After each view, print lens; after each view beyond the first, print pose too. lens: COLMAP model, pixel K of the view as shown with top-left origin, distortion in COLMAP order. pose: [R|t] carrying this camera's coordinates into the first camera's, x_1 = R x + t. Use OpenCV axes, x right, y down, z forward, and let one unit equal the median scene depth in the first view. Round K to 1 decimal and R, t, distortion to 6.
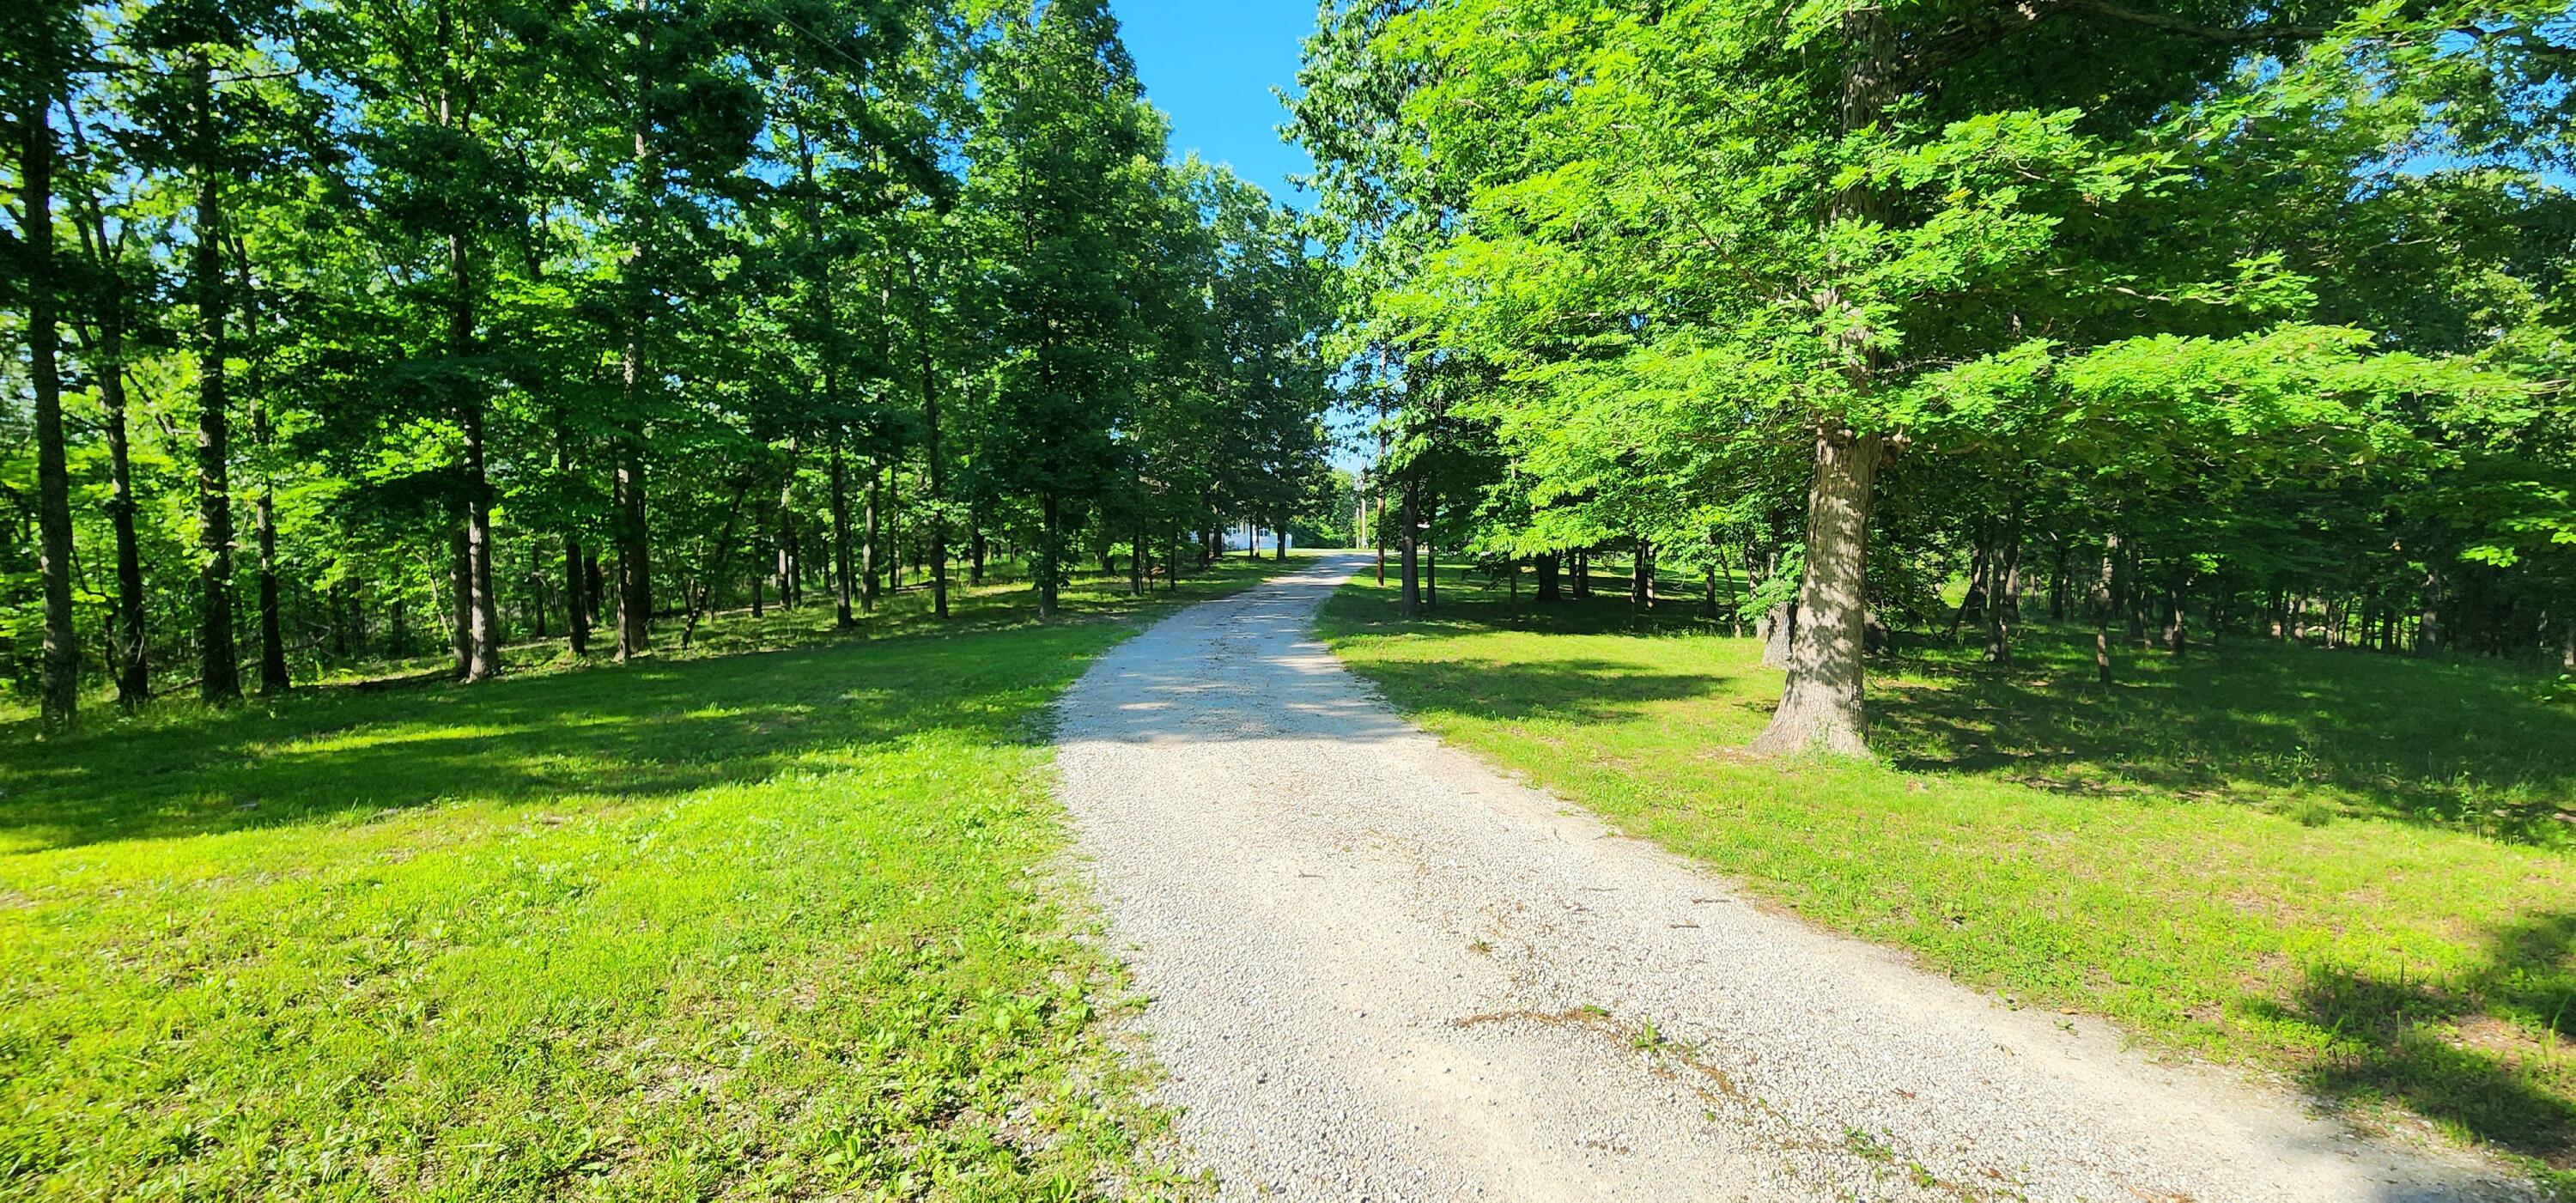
lens RADIAL K [[1063.0, 0, 1319.9], [0, 1063.0, 580.8], [0, 0, 1]] dist [0.000729, 0.001166]
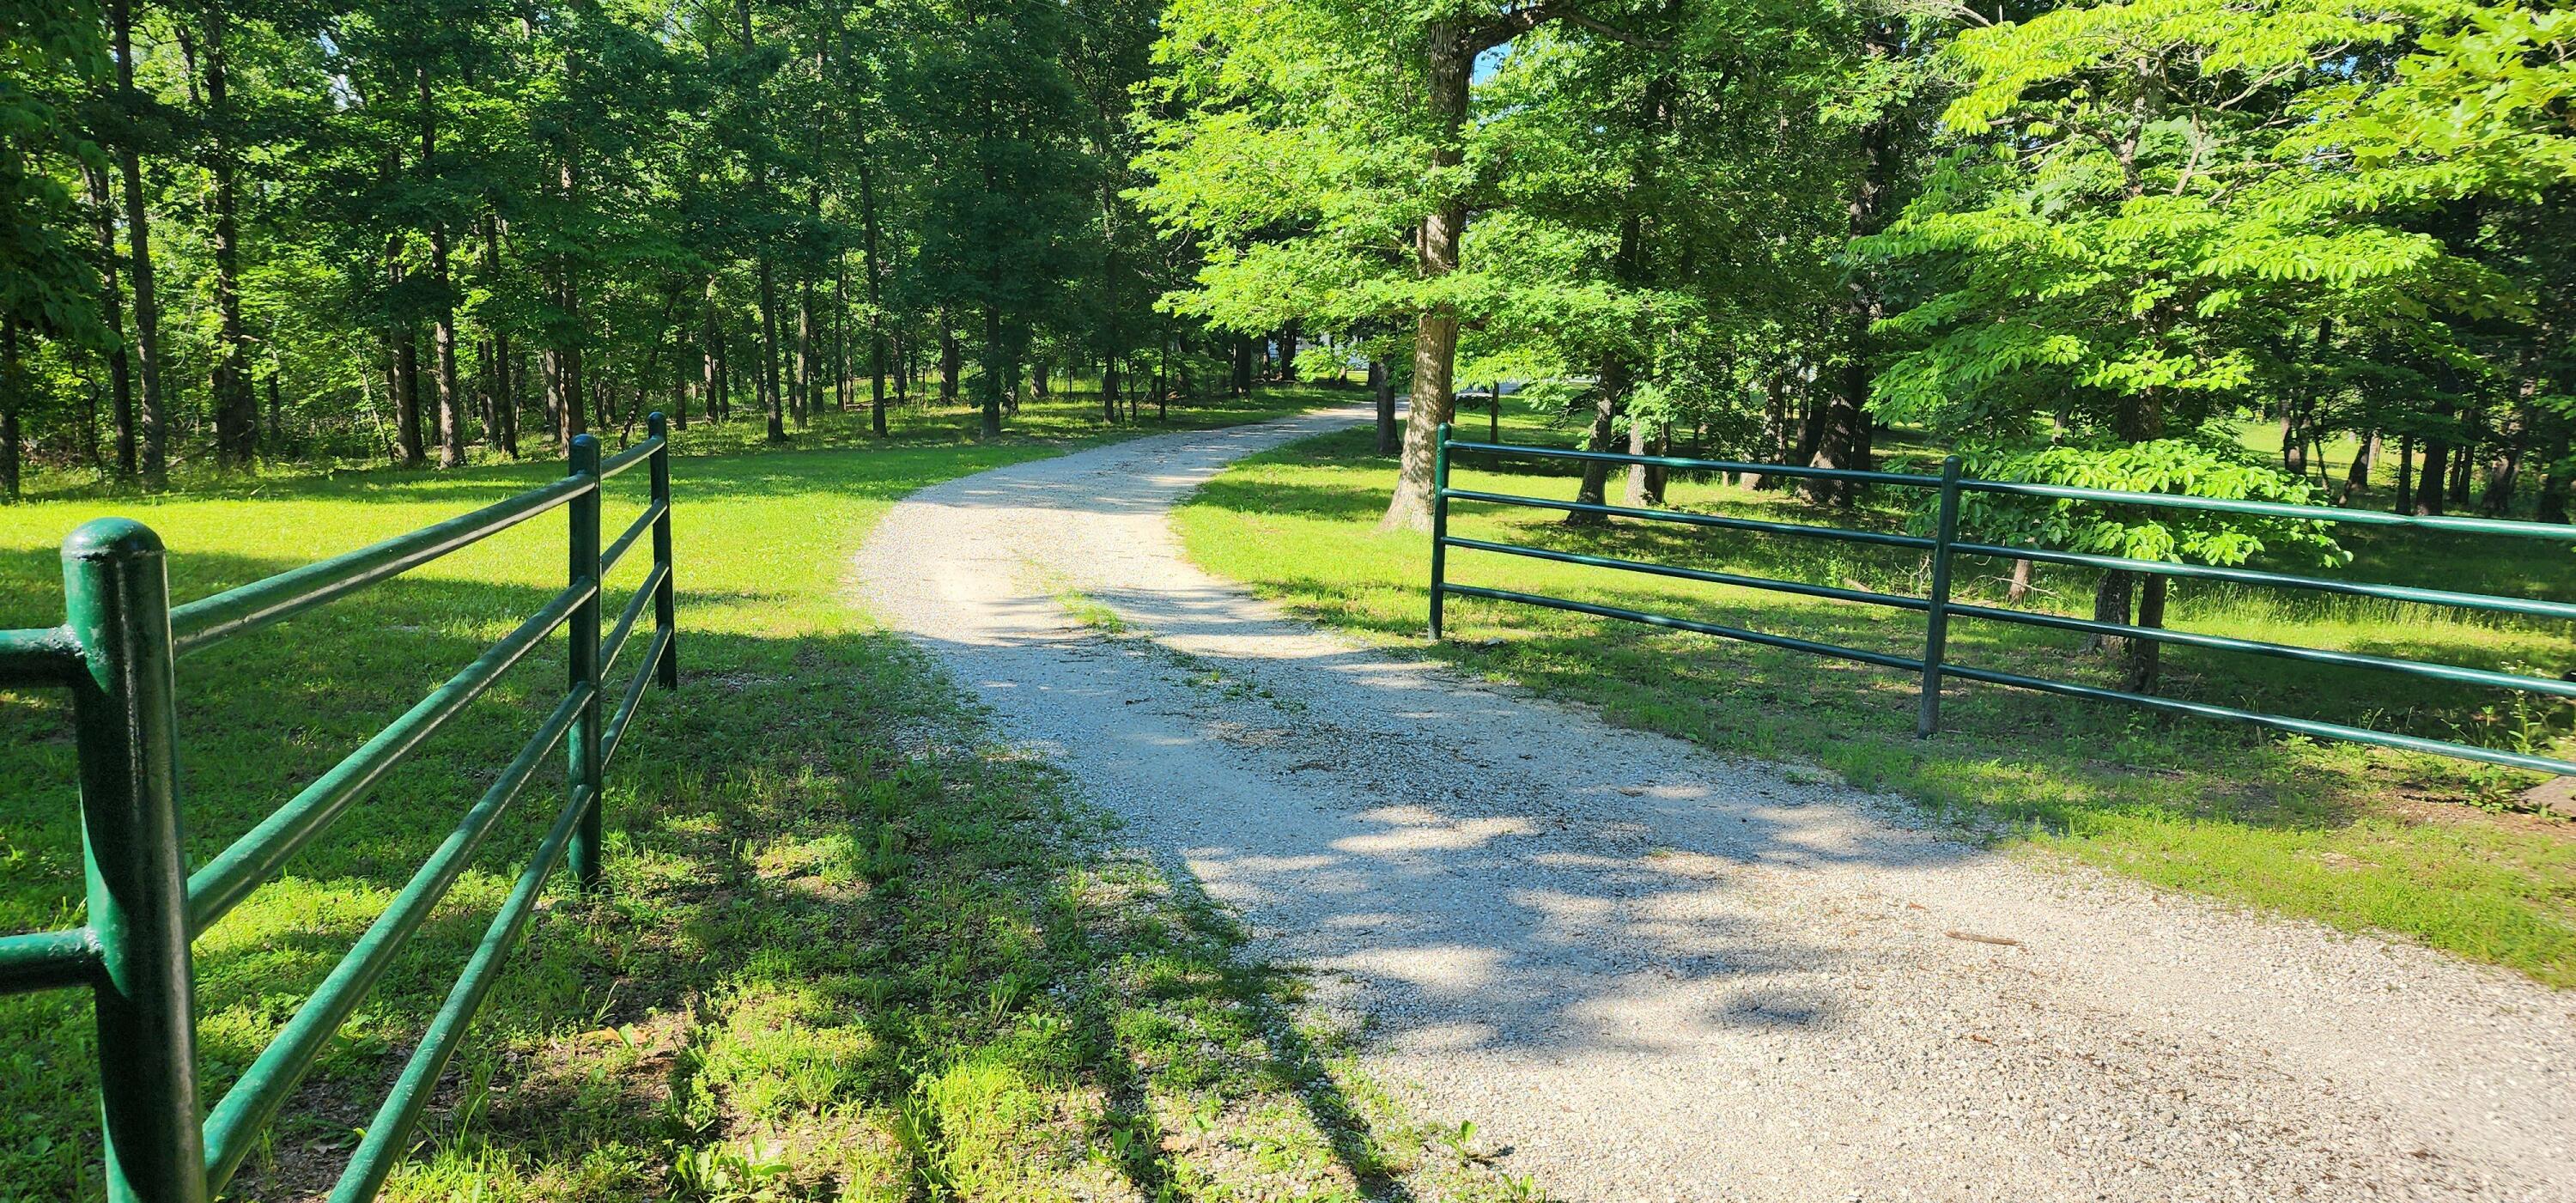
lens RADIAL K [[1586.8, 0, 1288.0], [0, 1586.8, 601.5], [0, 0, 1]] dist [0.045944, -0.000194]
pose [[0.992357, 0.046625, -0.114254, 0.156272], [-0.033067, 0.992485, 0.117812, 0.002831], [0.118888, -0.113133, 0.986441, -0.322699]]
